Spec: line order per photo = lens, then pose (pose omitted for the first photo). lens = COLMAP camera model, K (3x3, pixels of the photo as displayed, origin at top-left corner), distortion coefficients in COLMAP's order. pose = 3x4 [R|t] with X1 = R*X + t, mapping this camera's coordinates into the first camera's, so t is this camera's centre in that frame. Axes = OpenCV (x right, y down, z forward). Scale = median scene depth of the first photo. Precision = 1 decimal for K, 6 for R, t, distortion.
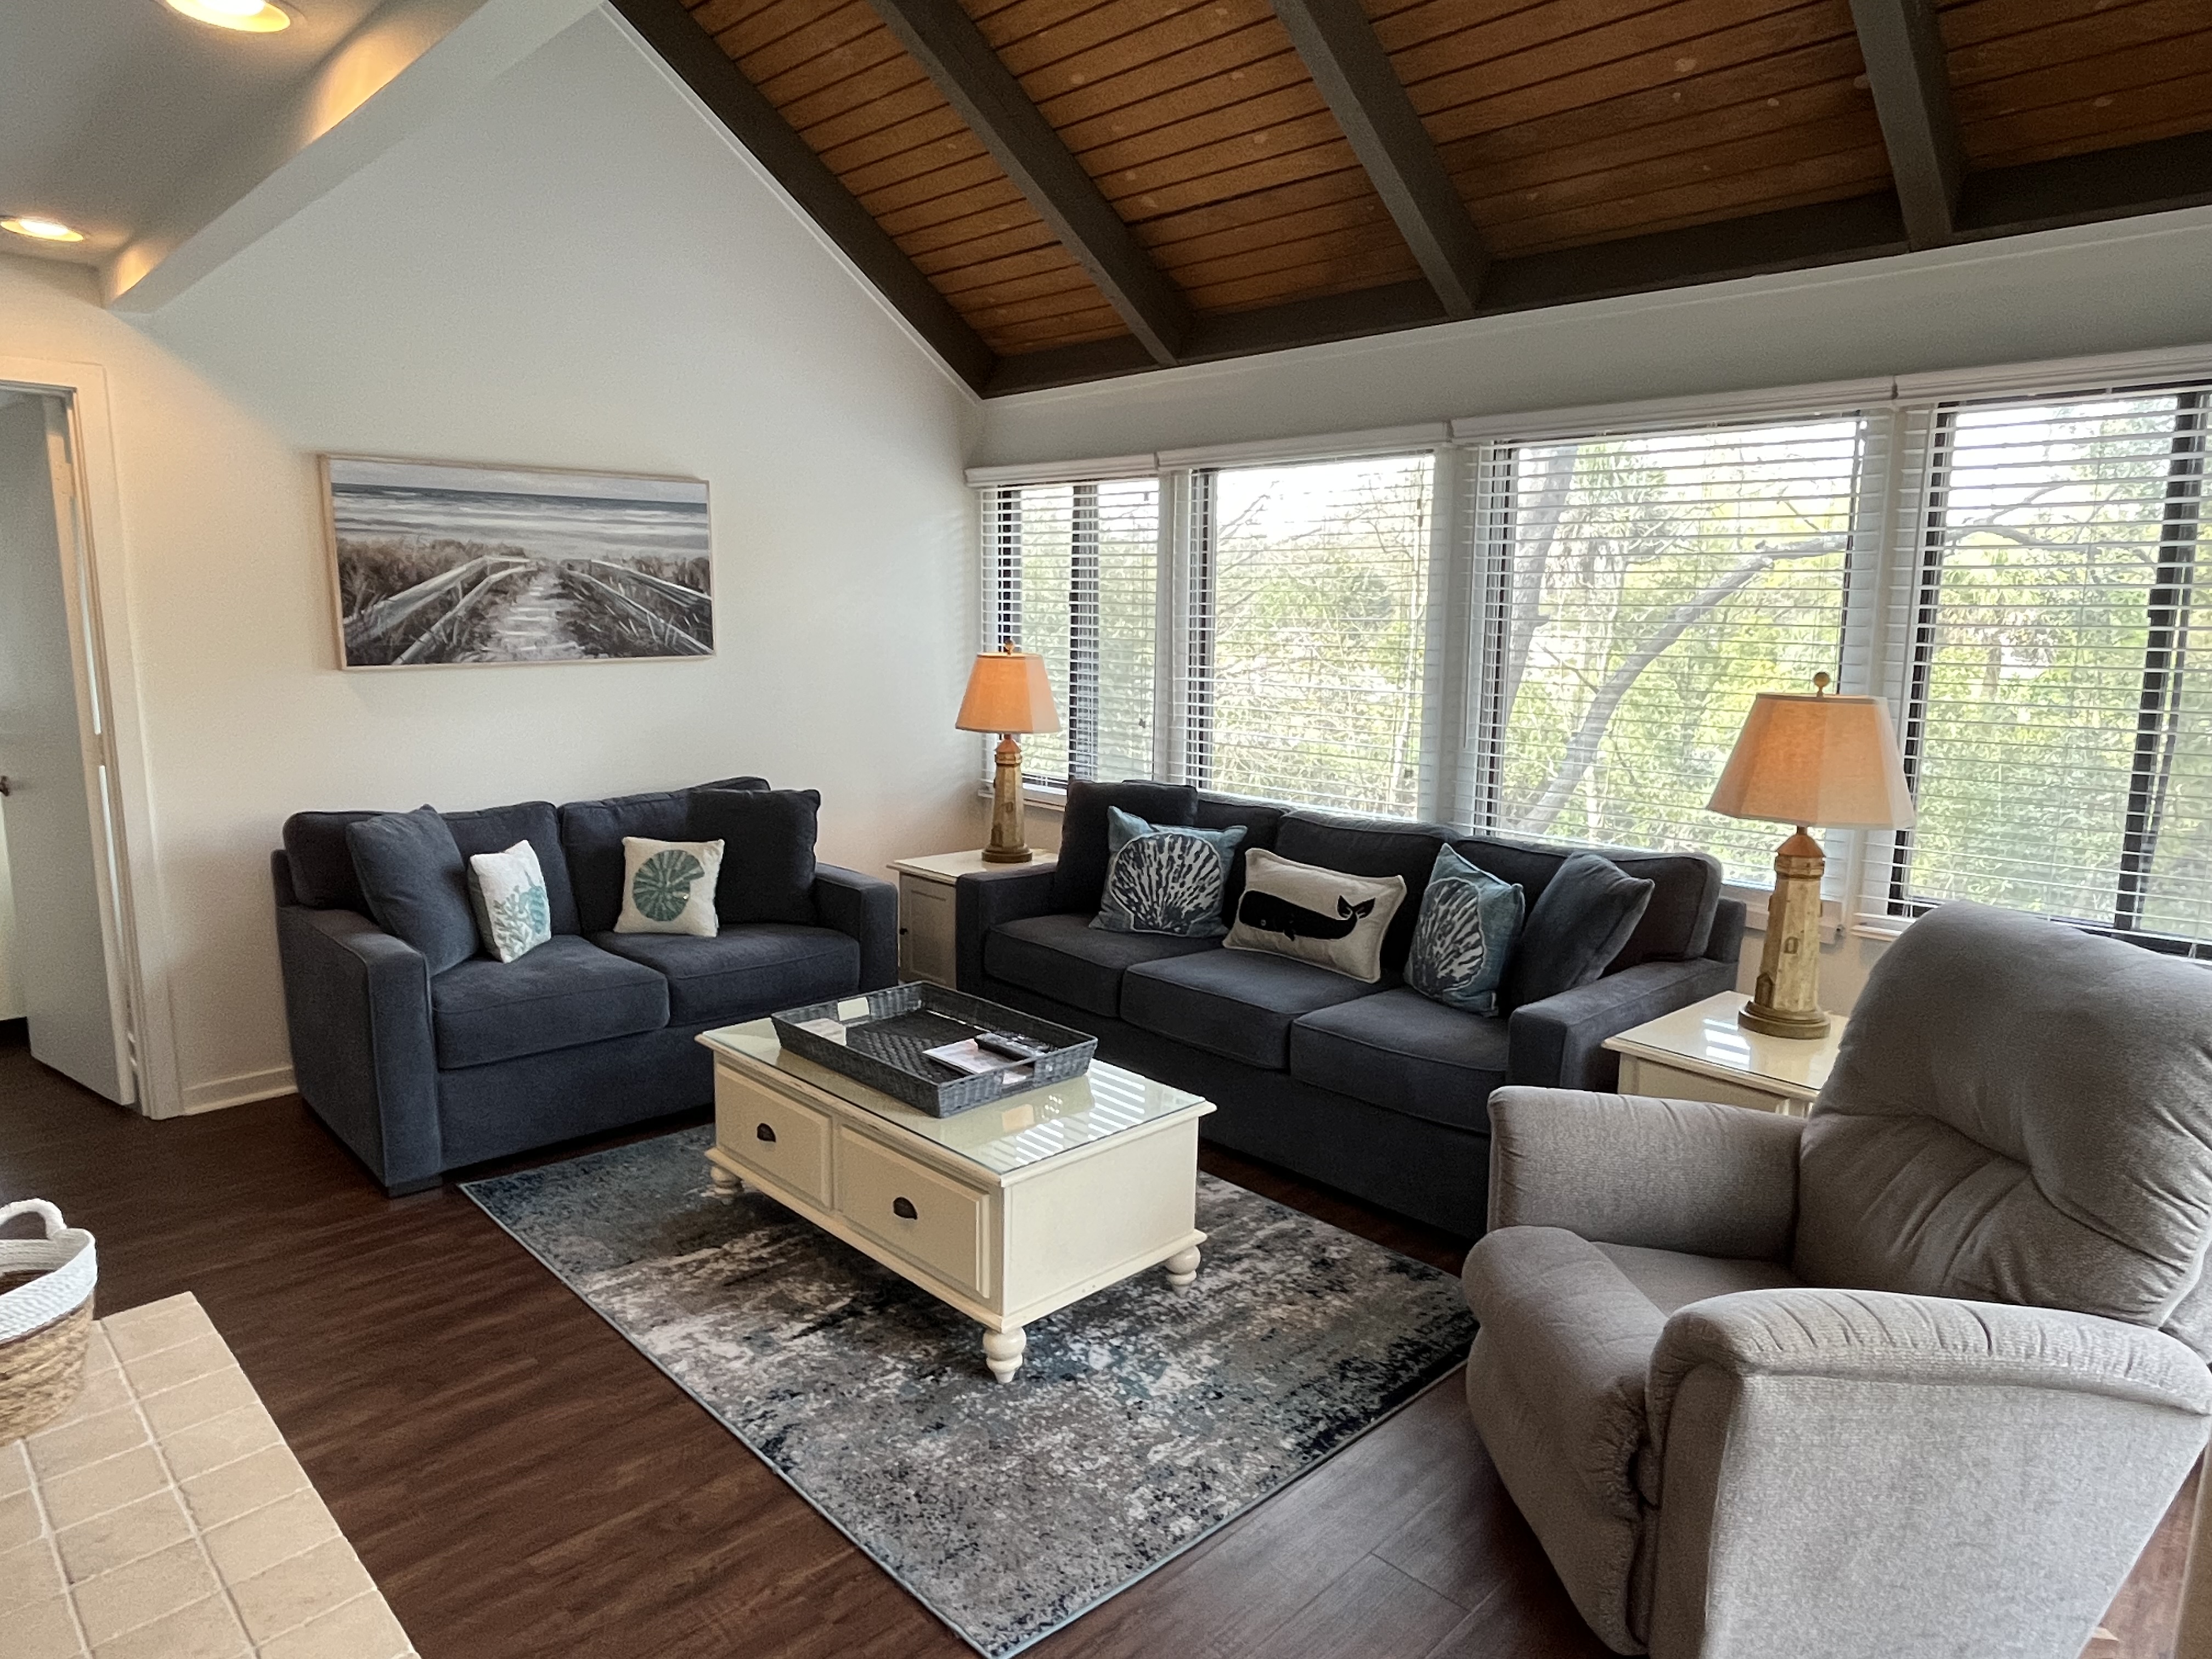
lens RADIAL K [[1340.9, 0, 1099.6], [0, 1340.9, 827.6], [0, 0, 1]] dist [-0.002061, 0.003462]
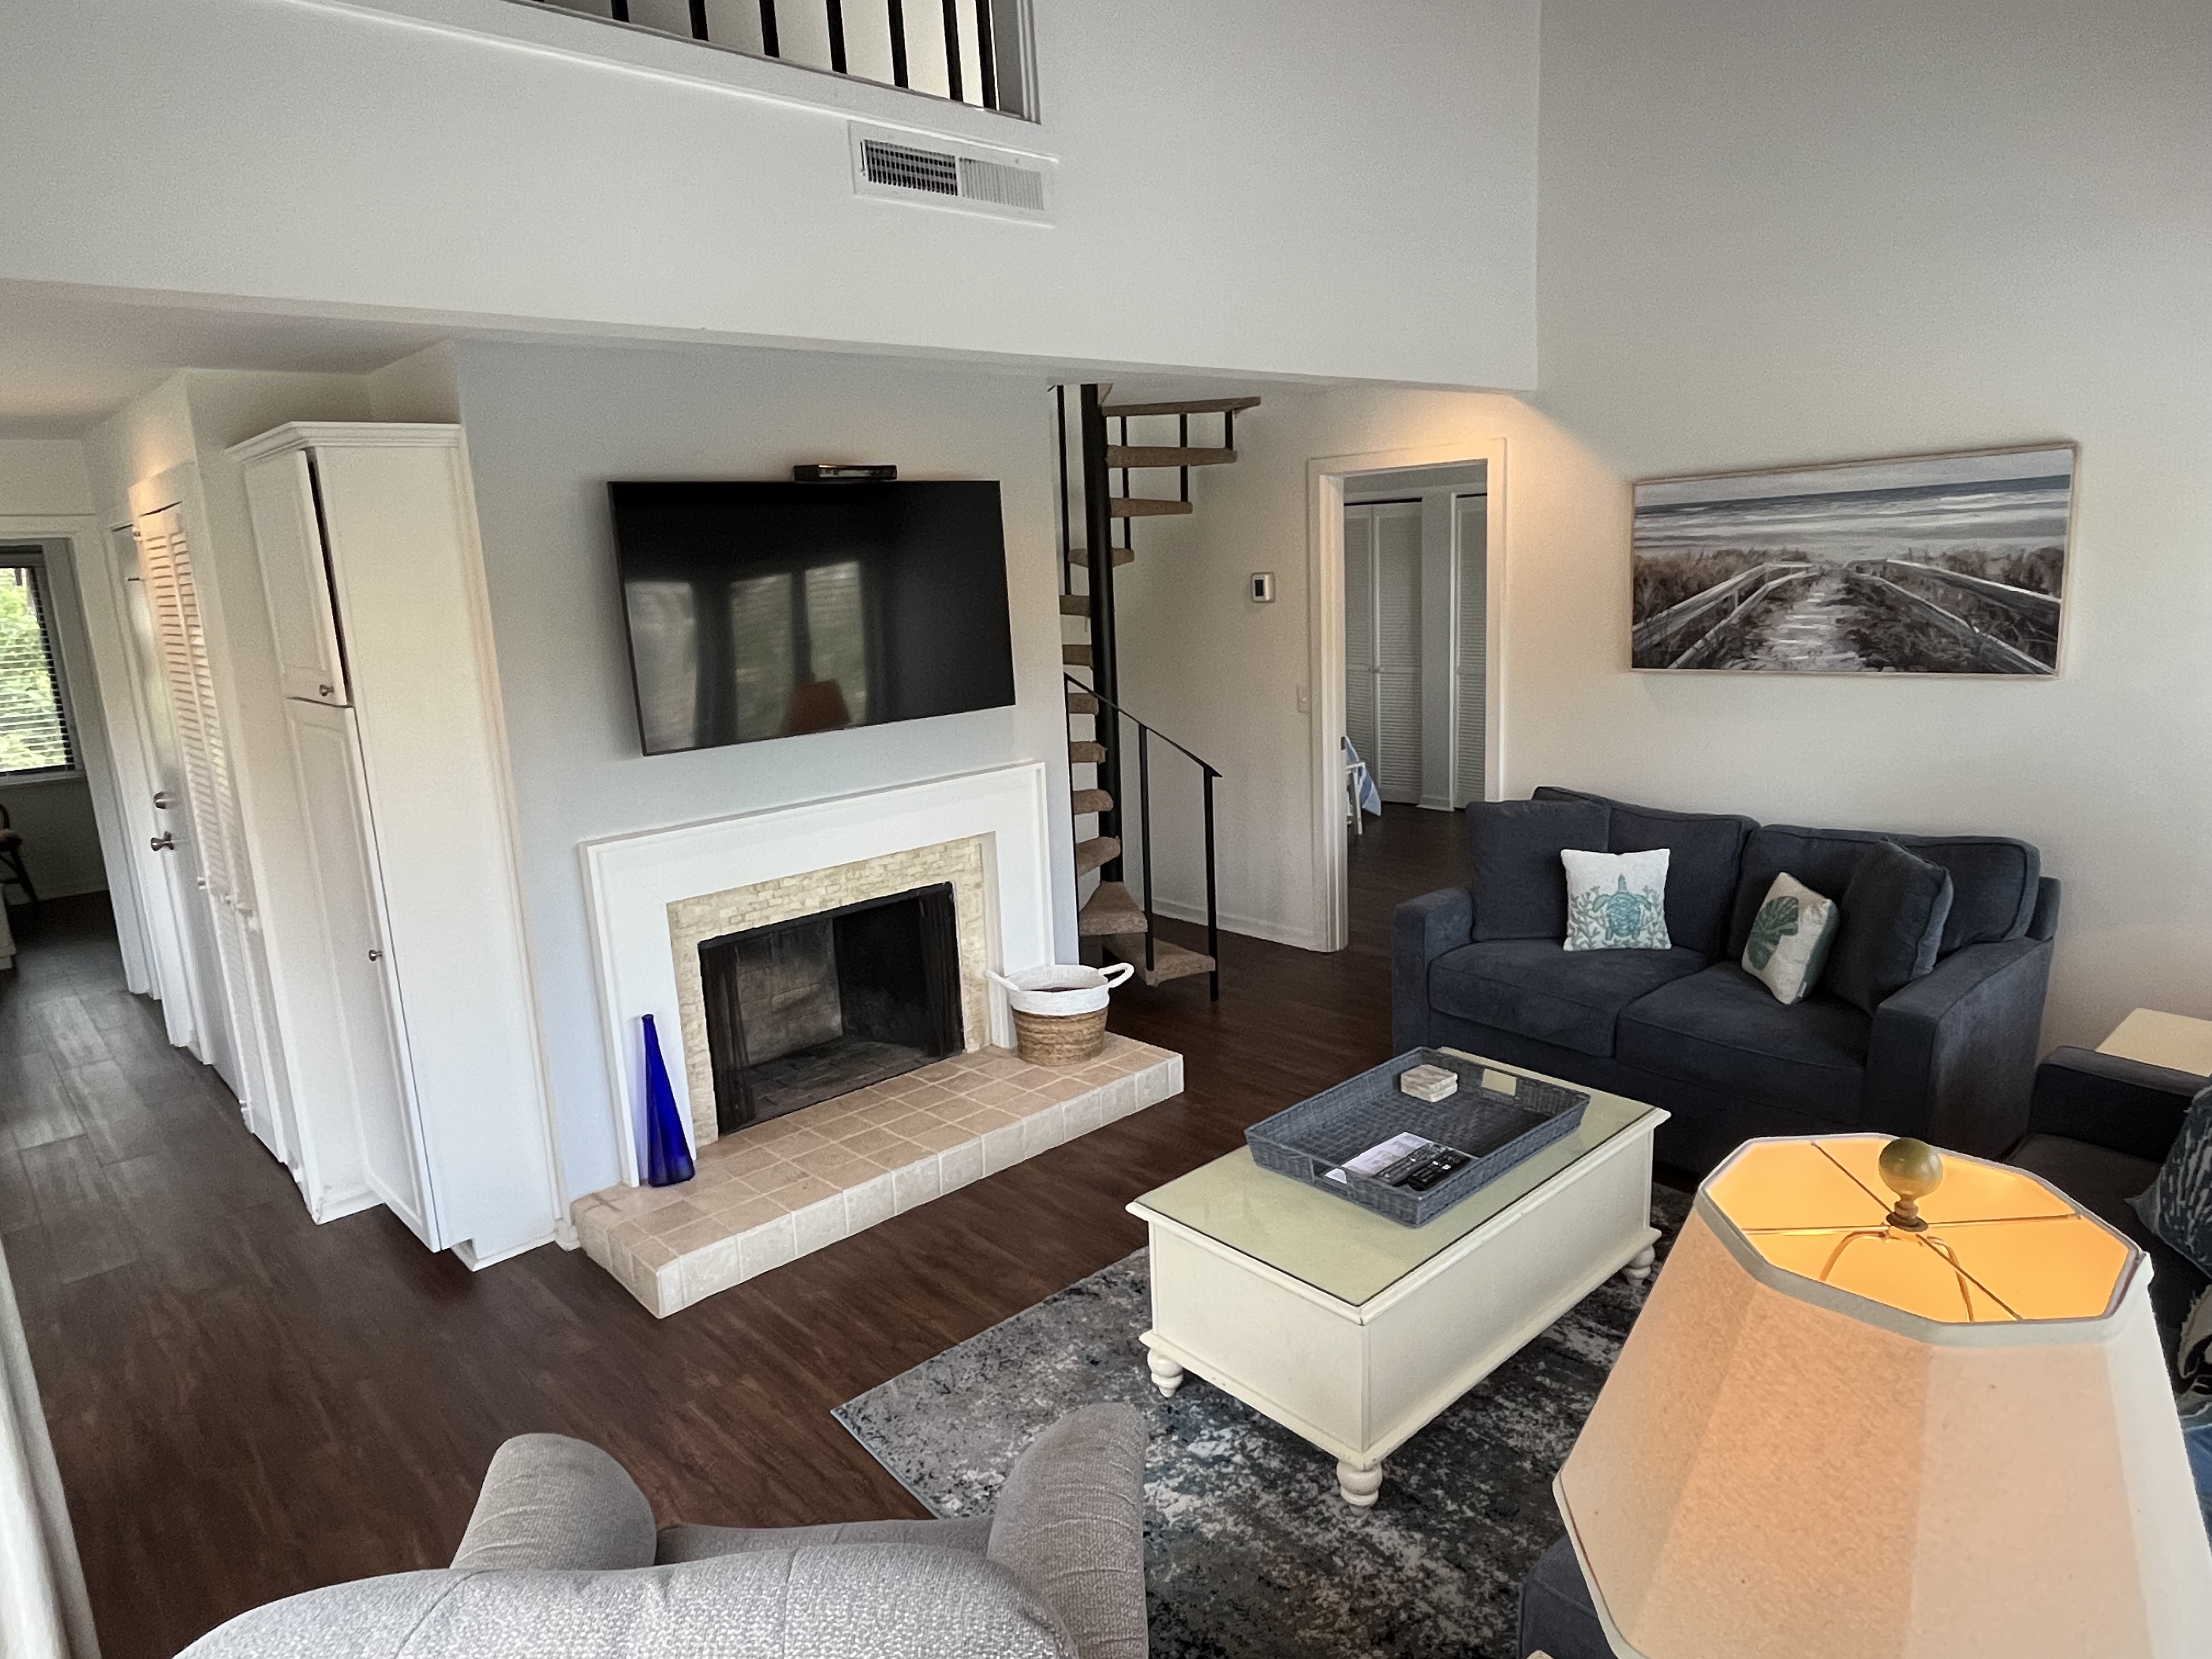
lens RADIAL K [[1340.9, 0, 1115.6], [0, 1340.9, 822.3], [0, 0, 1]] dist [-0.002061, 0.003462]
pose [[-0.032077, 0.188344, -0.981579, 0.570634], [-0.113451, 0.975051, 0.190799, -0.153463], [0.993026, 0.117481, -0.009909, 0.568630]]
